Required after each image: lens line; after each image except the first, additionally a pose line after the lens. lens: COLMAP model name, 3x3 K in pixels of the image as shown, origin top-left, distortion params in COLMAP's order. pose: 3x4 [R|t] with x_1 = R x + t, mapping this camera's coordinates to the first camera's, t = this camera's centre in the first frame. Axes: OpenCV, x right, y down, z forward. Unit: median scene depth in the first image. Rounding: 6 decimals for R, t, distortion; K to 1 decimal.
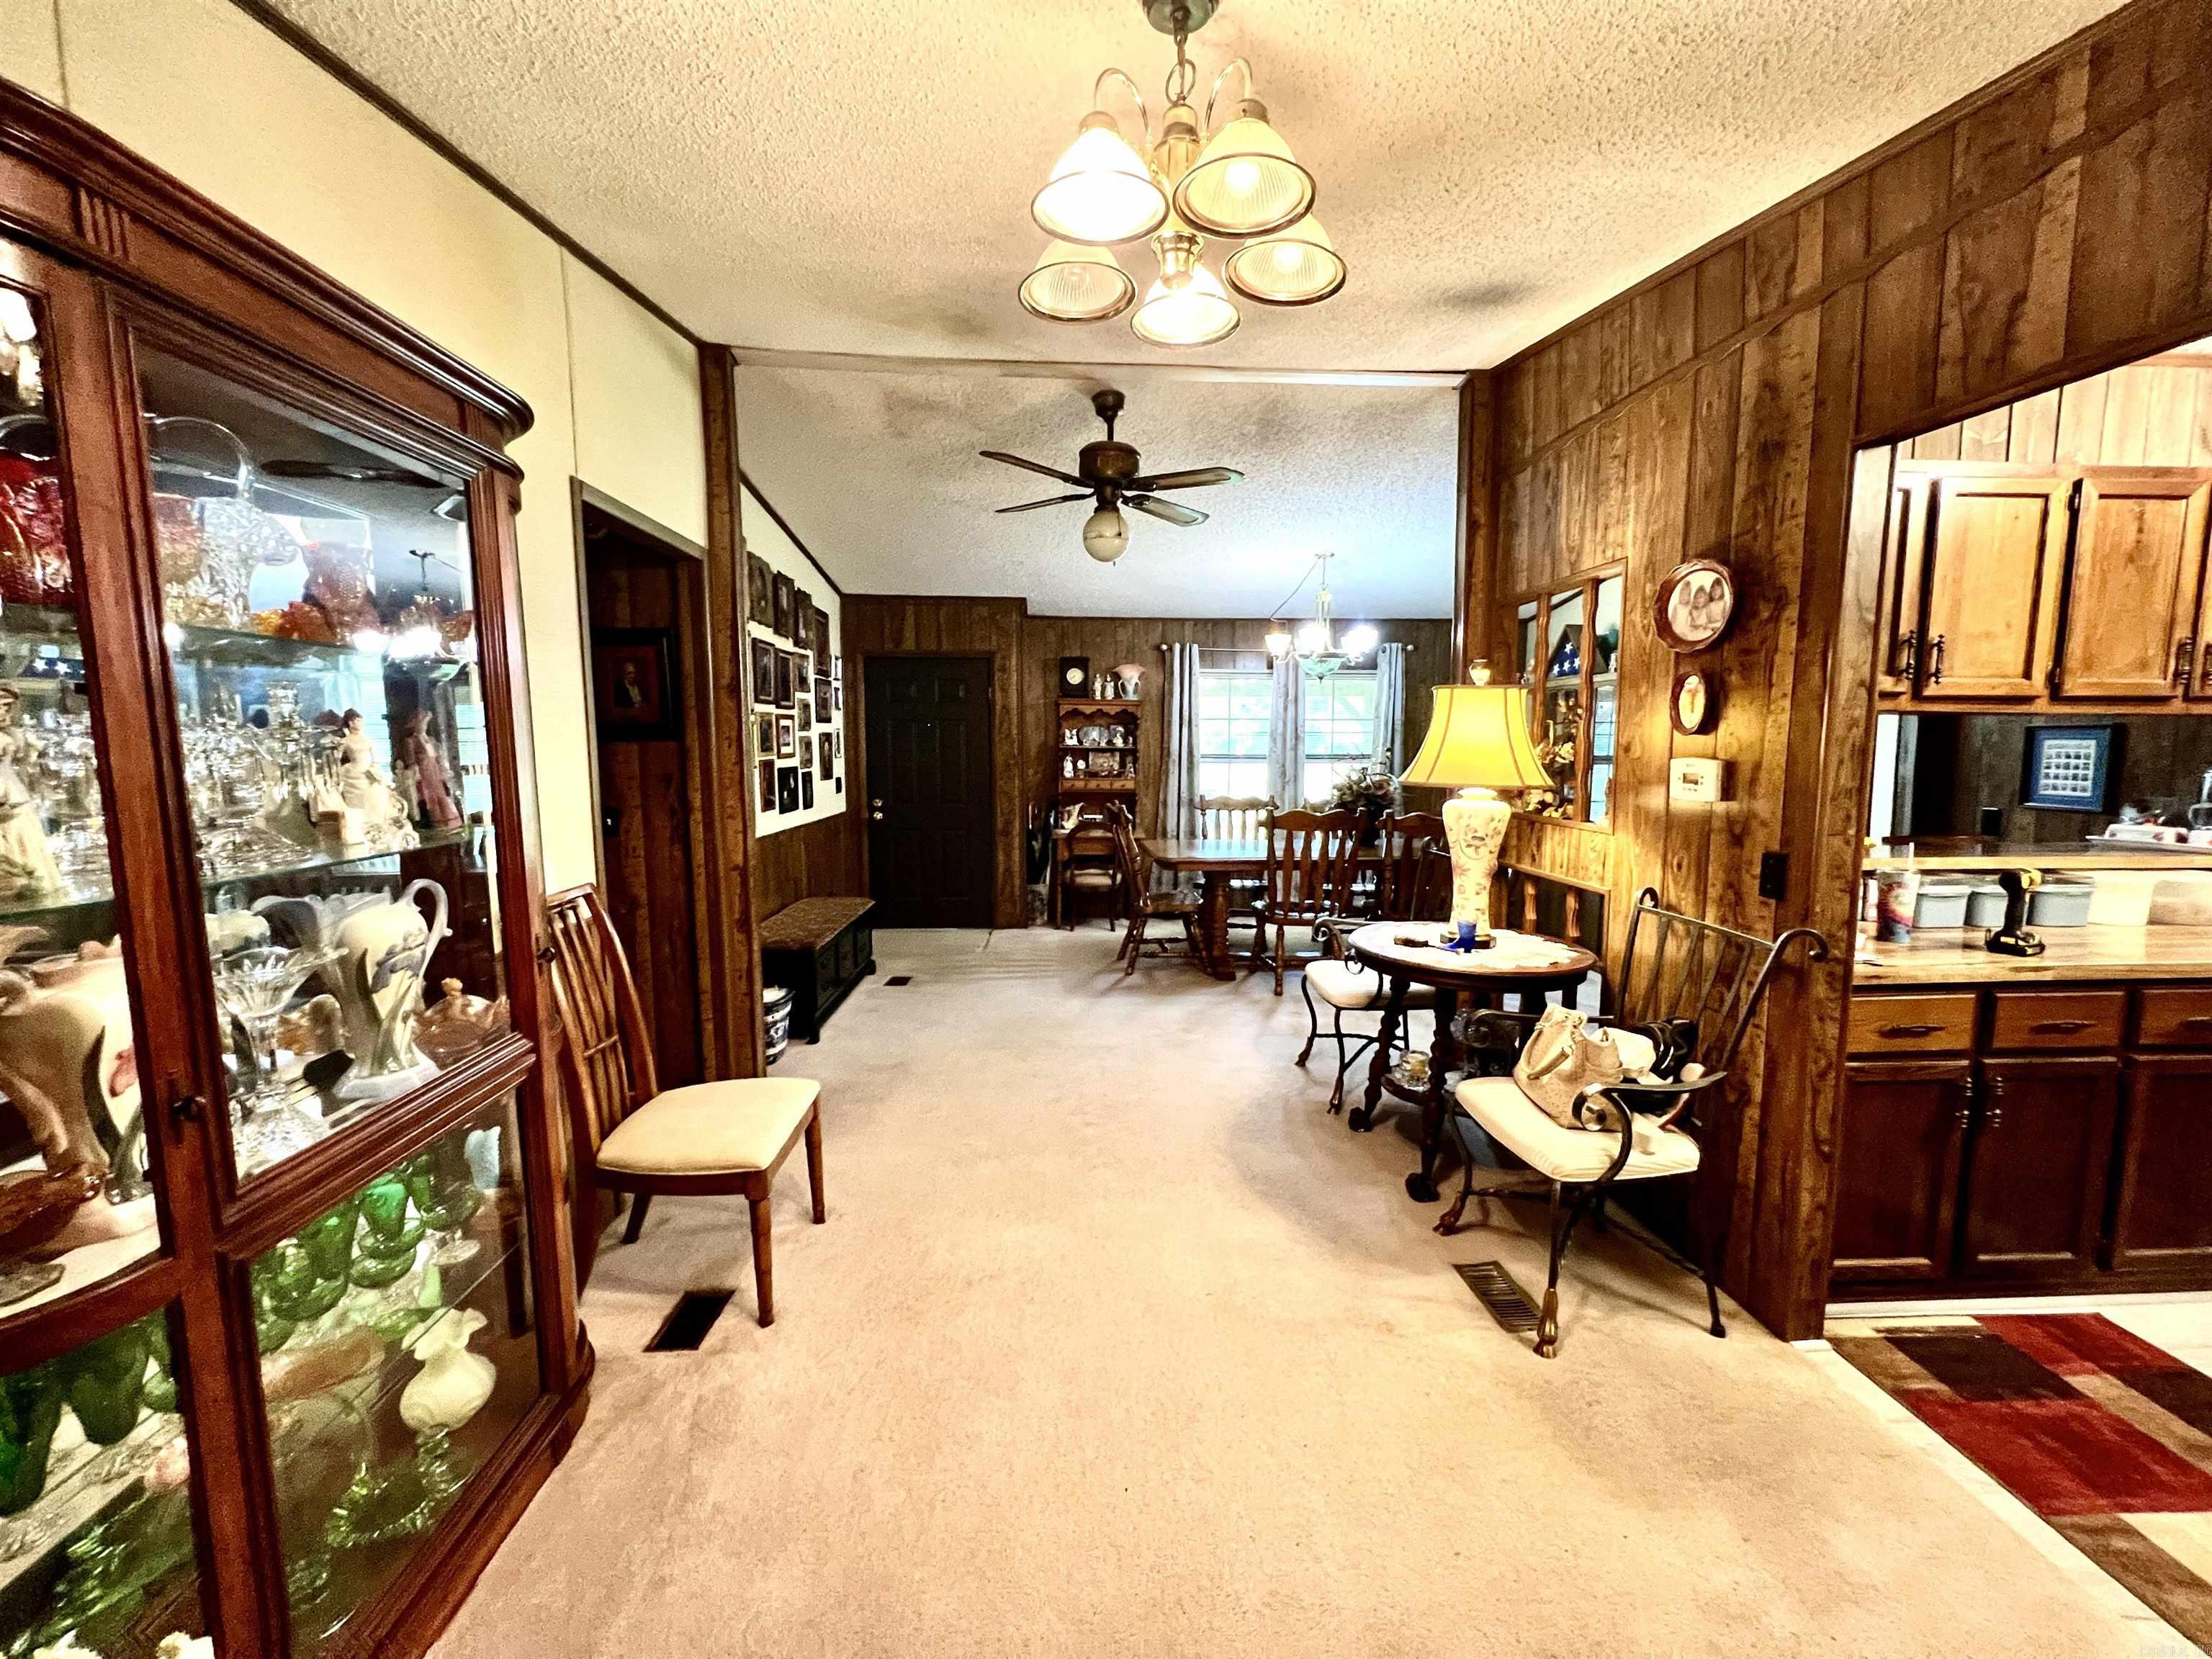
lens RADIAL K [[882.2, 0, 1111.1], [0, 882.2, 834.3], [0, 0, 1]] dist [-0.001024, 0.000553]
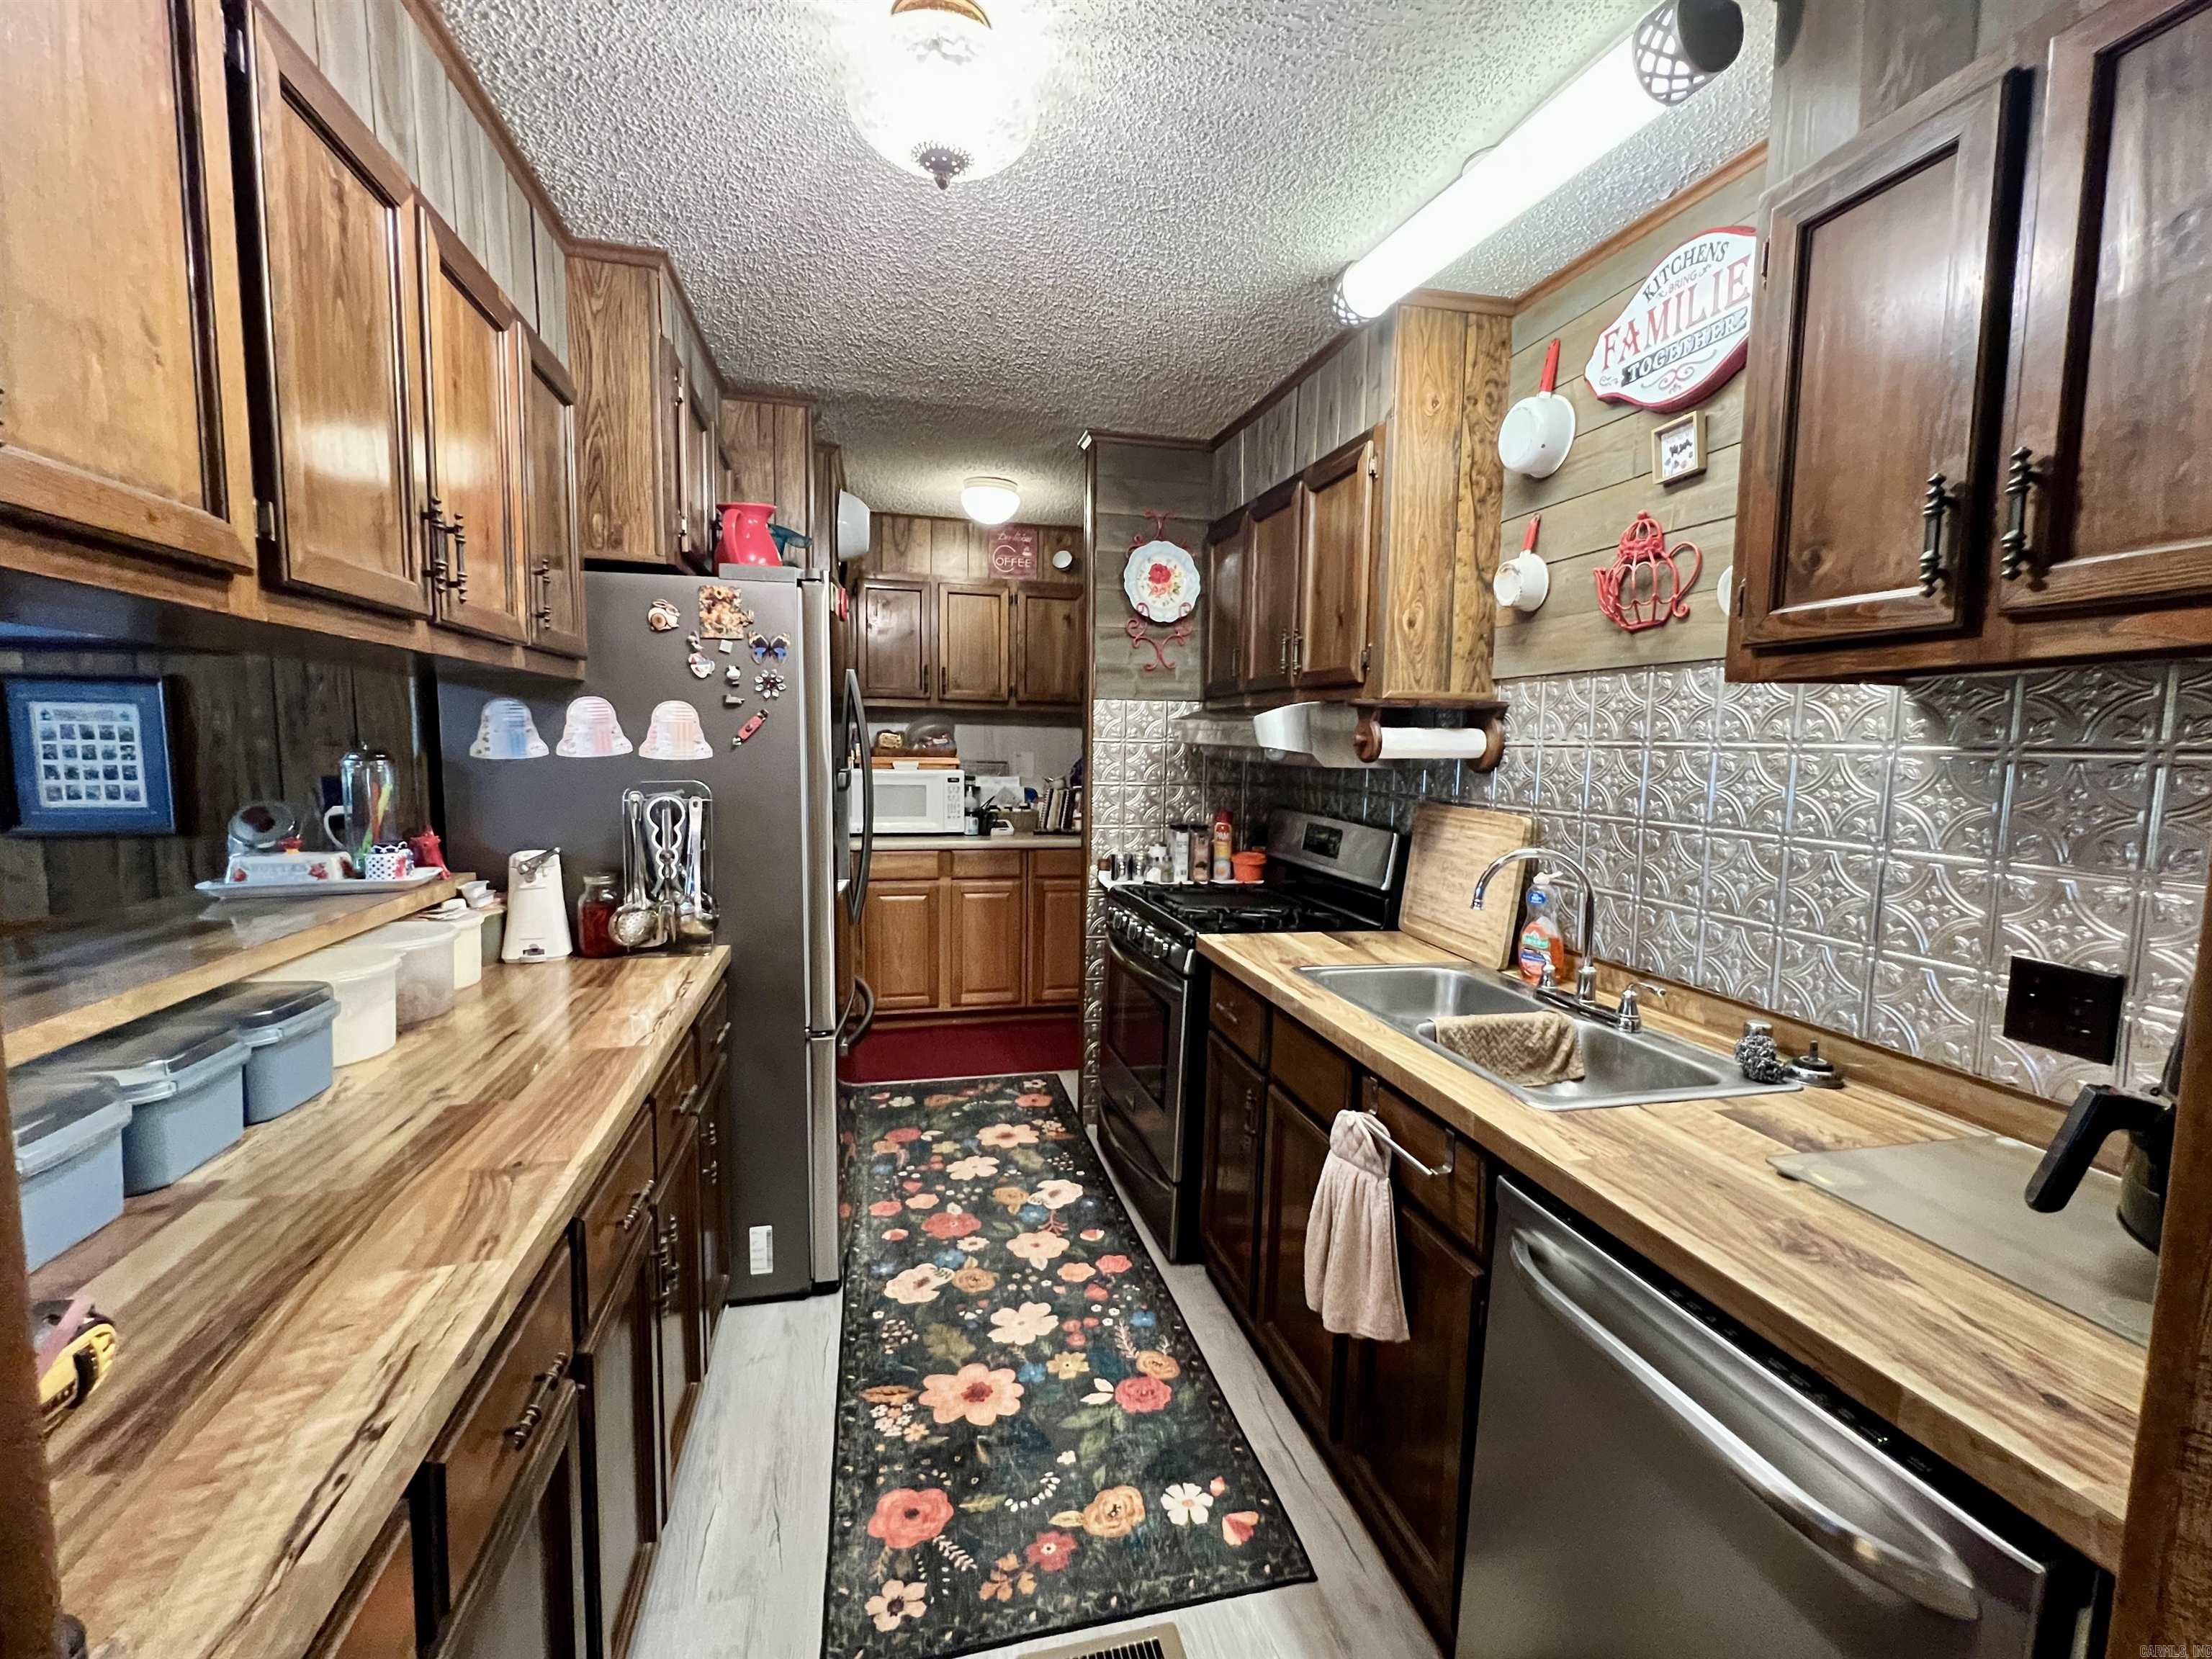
lens RADIAL K [[940.0, 0, 1109.0], [0, 940.0, 827.0], [0, 0, 1]] dist [-0.002565, 0.001165]
pose [[-0.194493, -0.097095, 0.976087, 0.433237], [0.088228, 0.989324, 0.115992, -0.047128], [-0.976928, 0.108677, -0.183850, 0.539155]]
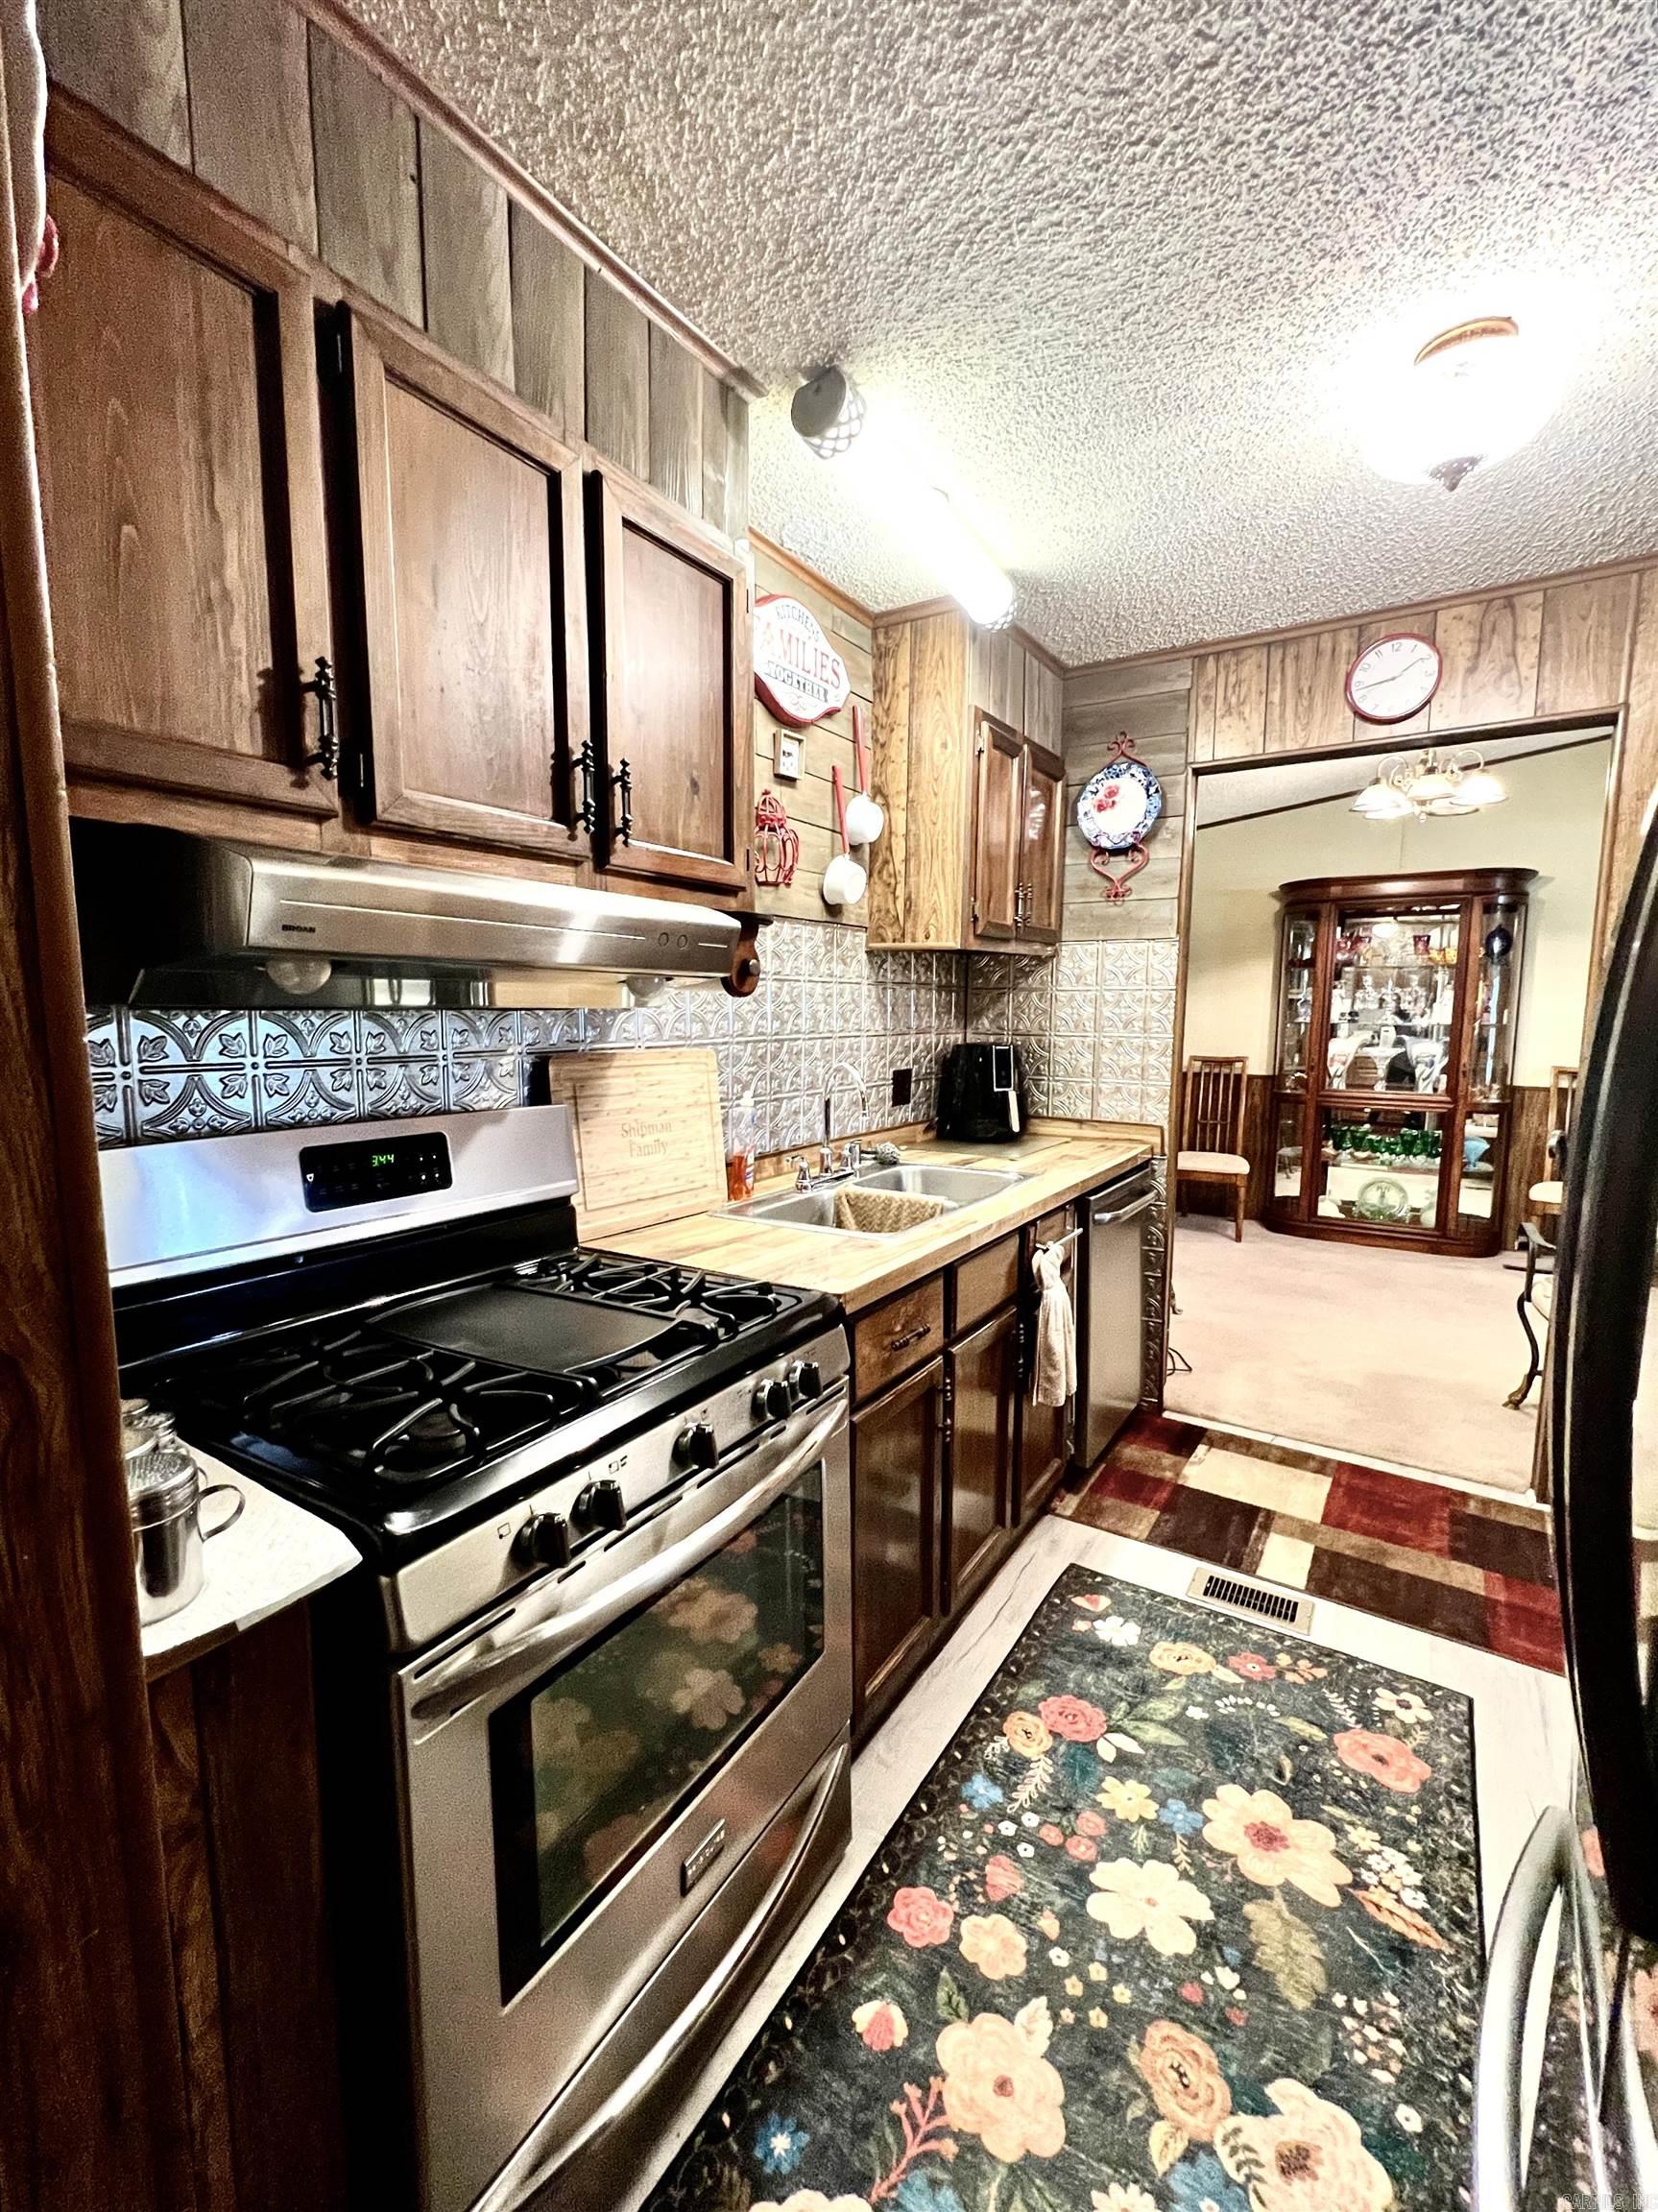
lens RADIAL K [[922.0, 0, 828.8], [0, 922.0, 1114.5], [0, 0, 1]] dist [-0.000144, 0.000326]
pose [[-0.586552, 0.092955, -0.804560, 1.507728], [-0.092401, 0.979225, 0.180499, -0.031349], [0.804624, 0.180215, -0.565777, 0.571437]]
